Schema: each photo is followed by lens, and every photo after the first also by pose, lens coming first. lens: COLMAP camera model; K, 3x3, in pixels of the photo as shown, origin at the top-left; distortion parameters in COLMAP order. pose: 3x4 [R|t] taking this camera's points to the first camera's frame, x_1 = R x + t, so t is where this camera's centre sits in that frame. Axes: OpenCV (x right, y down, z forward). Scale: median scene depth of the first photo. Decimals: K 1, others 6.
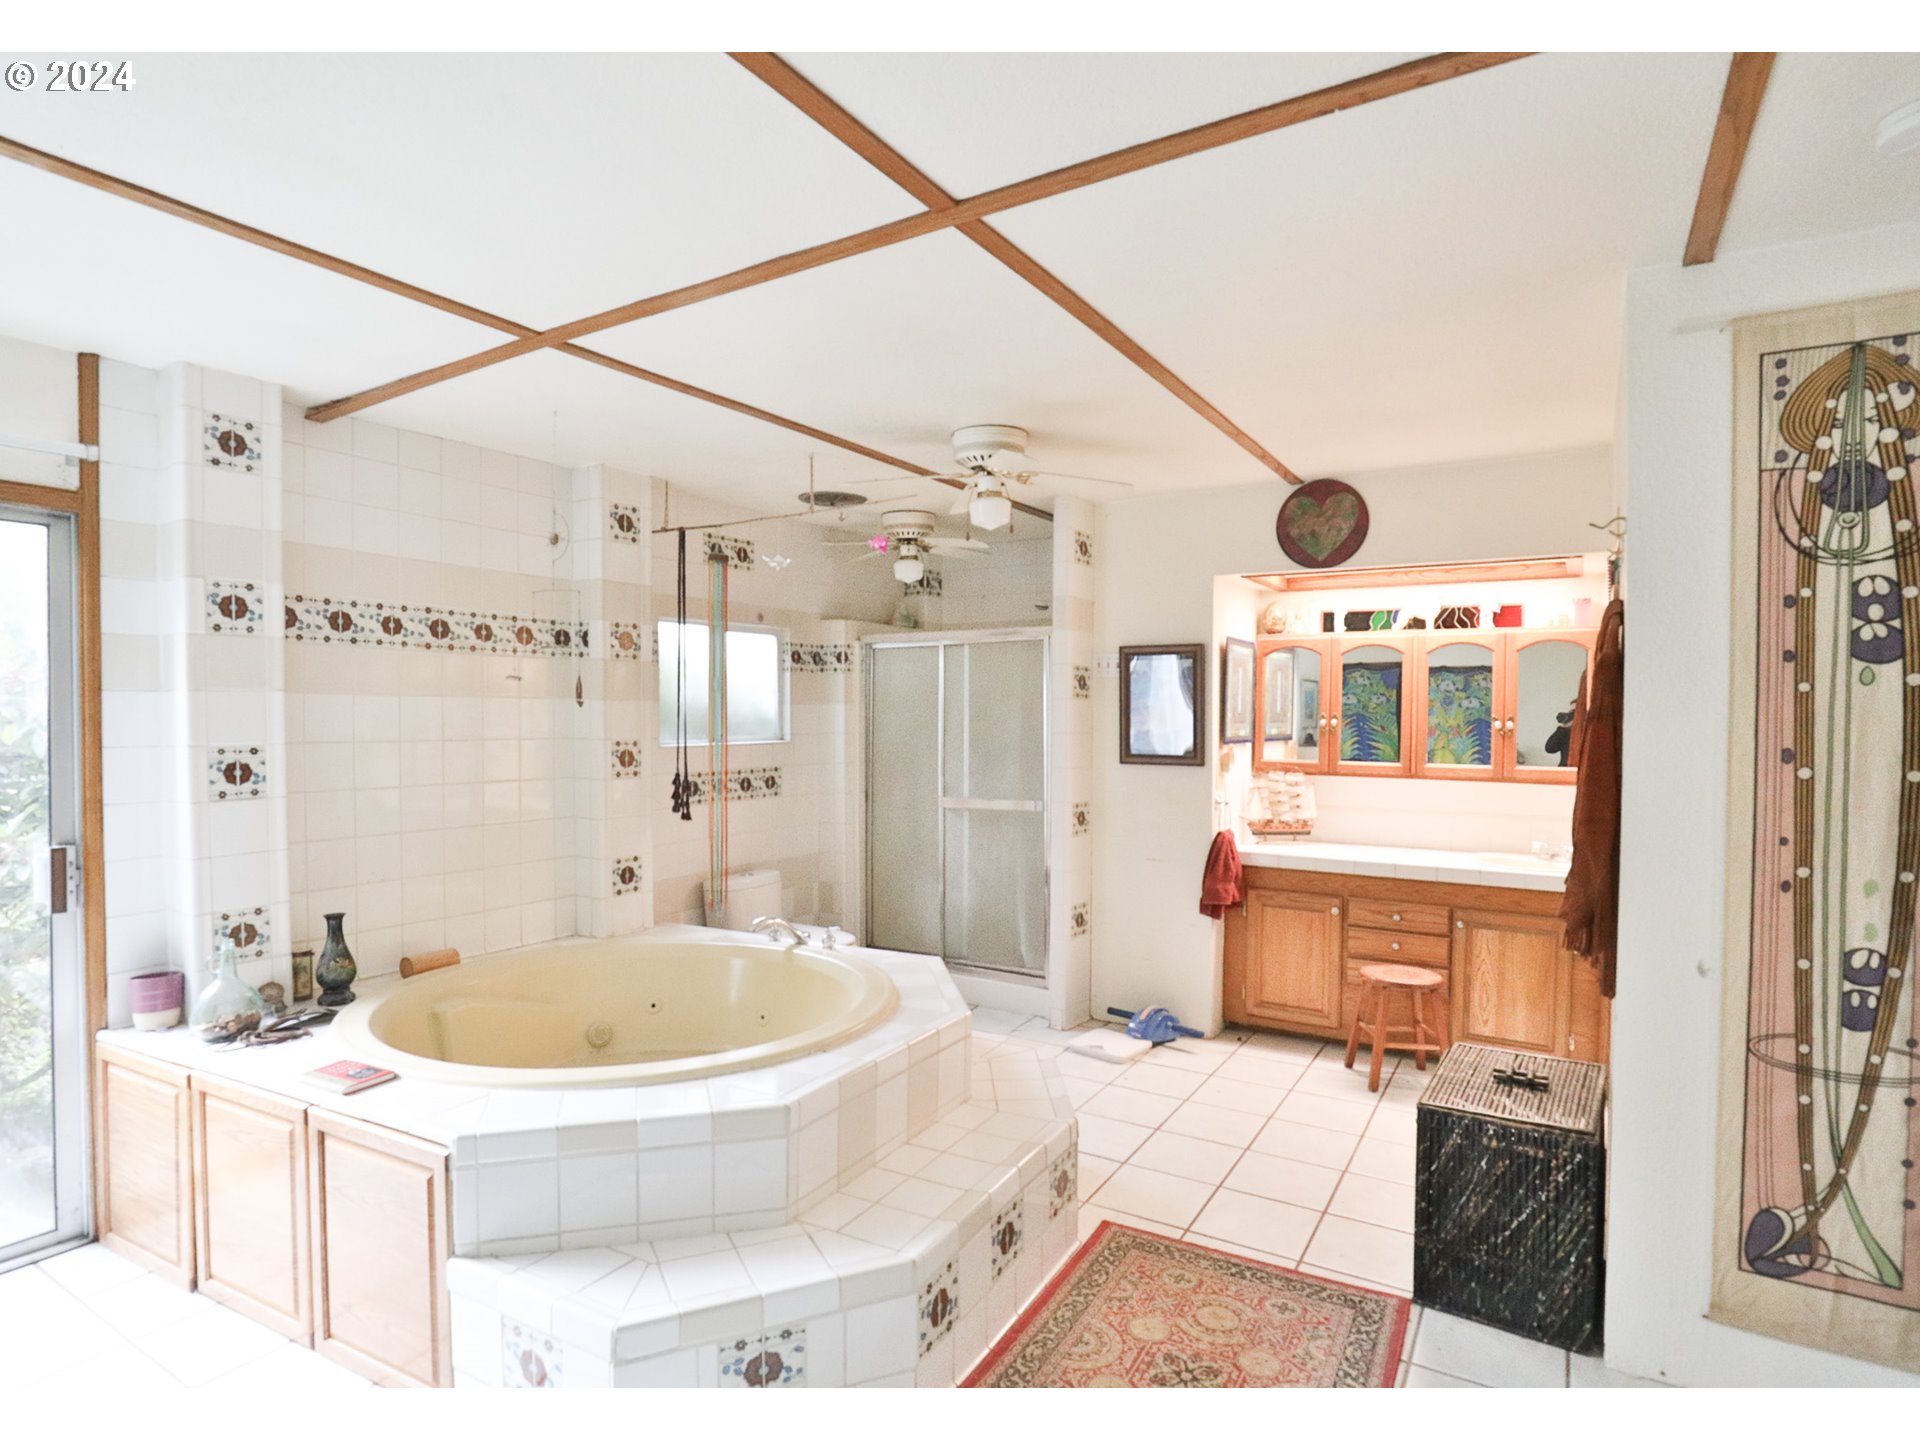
lens RADIAL K [[990.1, 0, 945.5], [0, 990.1, 722.9], [0, 0, 1]] dist [-0.027482, 0.000319]
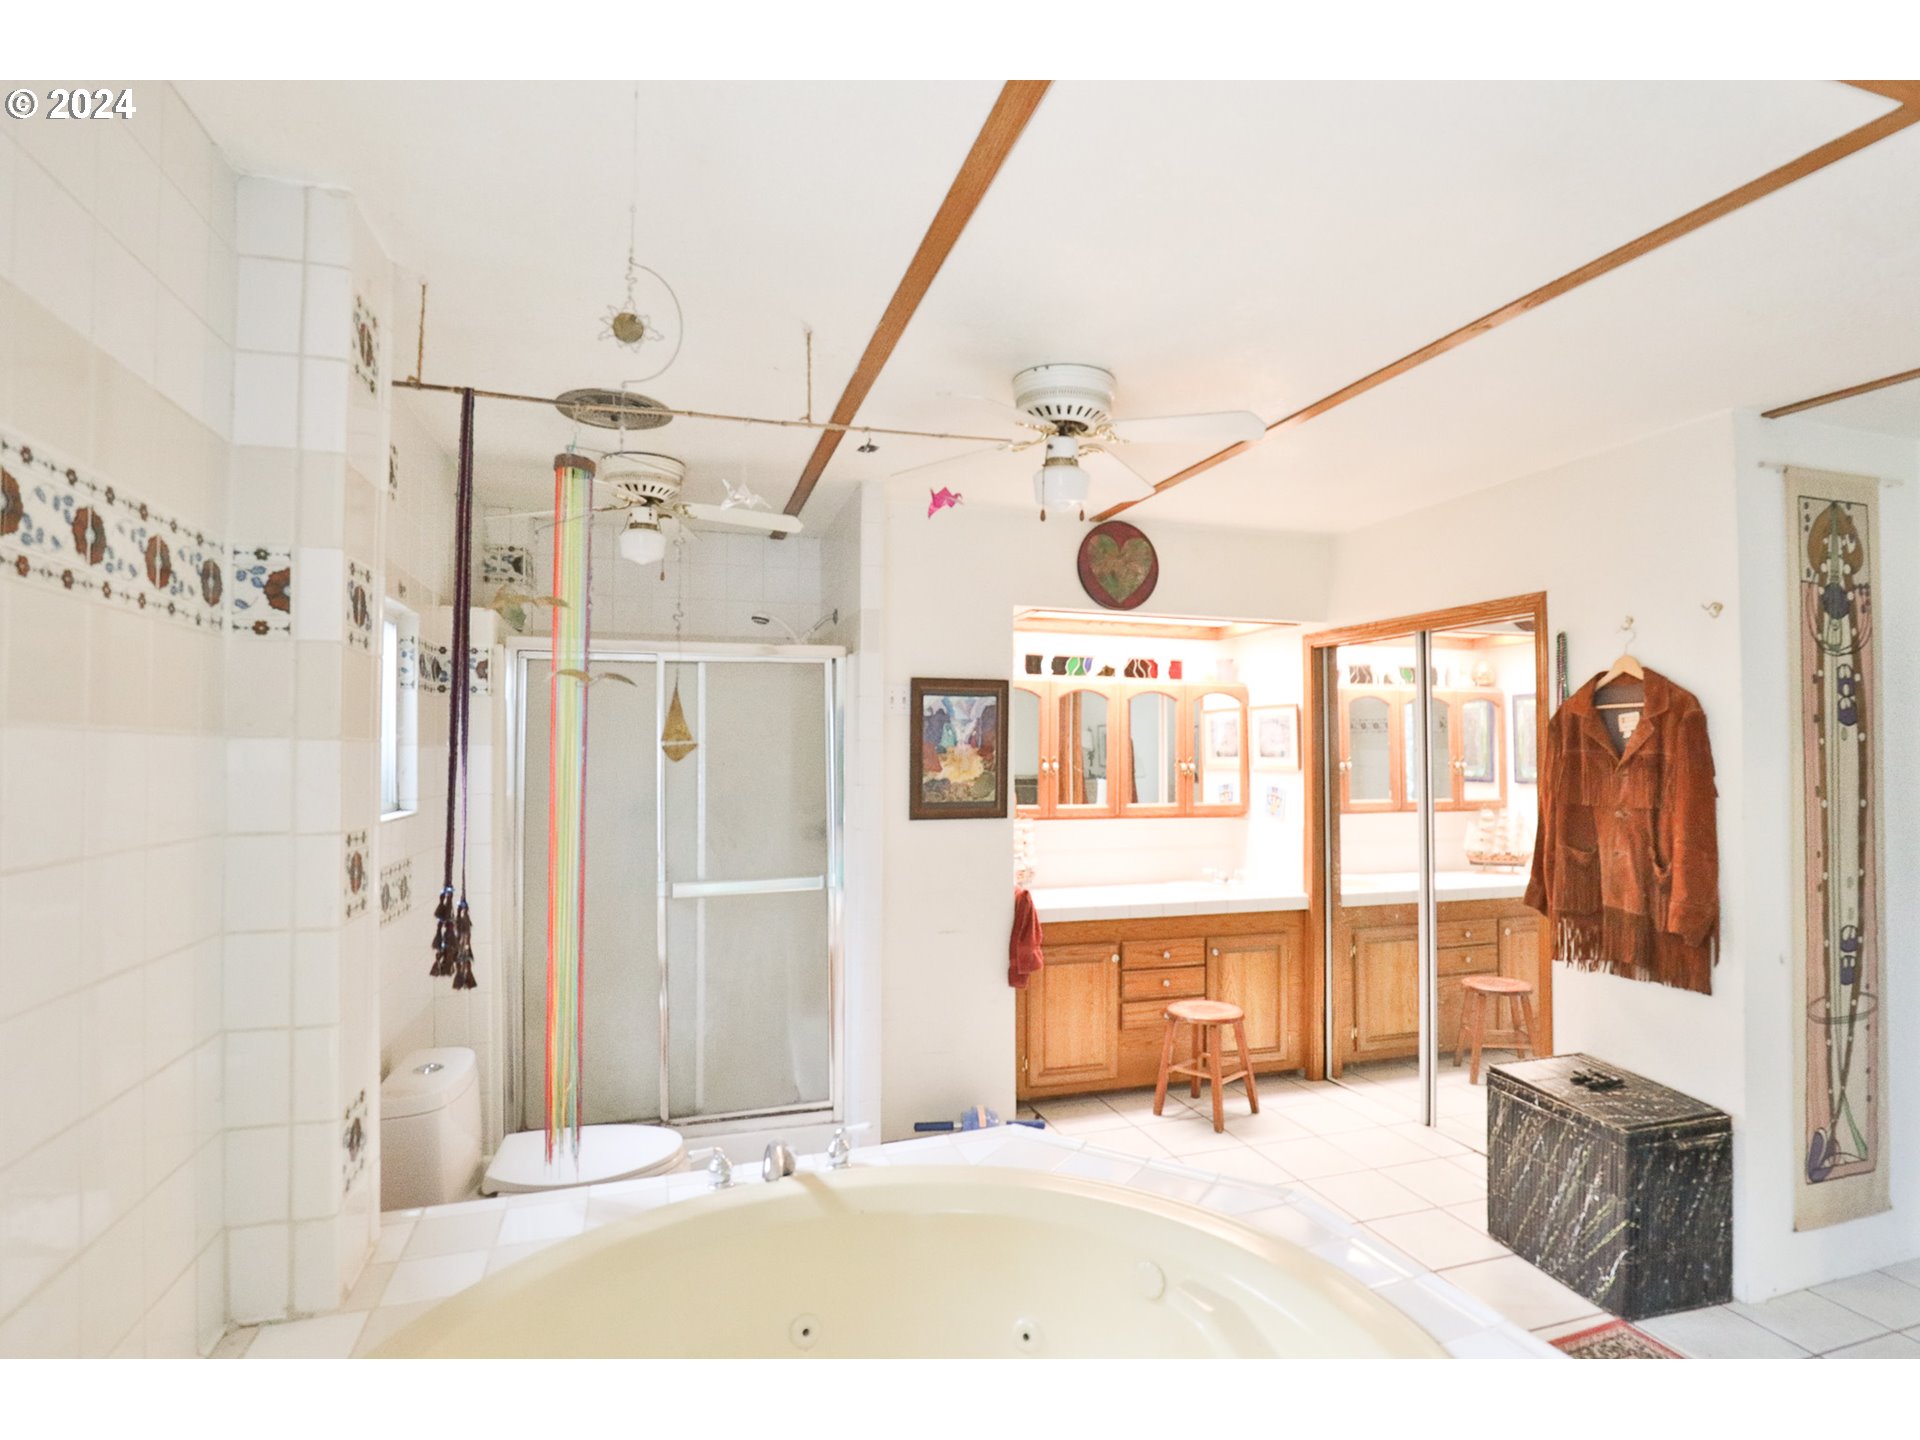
lens RADIAL K [[959.0, 0, 963.2], [0, 959.0, 727.1], [0, 0, 1]] dist [-0.023947, 0.000404]
pose [[0.658386, 0.017027, 0.752488, -0.813559], [0.008396, 0.999516, -0.029963, -0.024060], [-0.752634, 0.026045, 0.657924, 0.909976]]
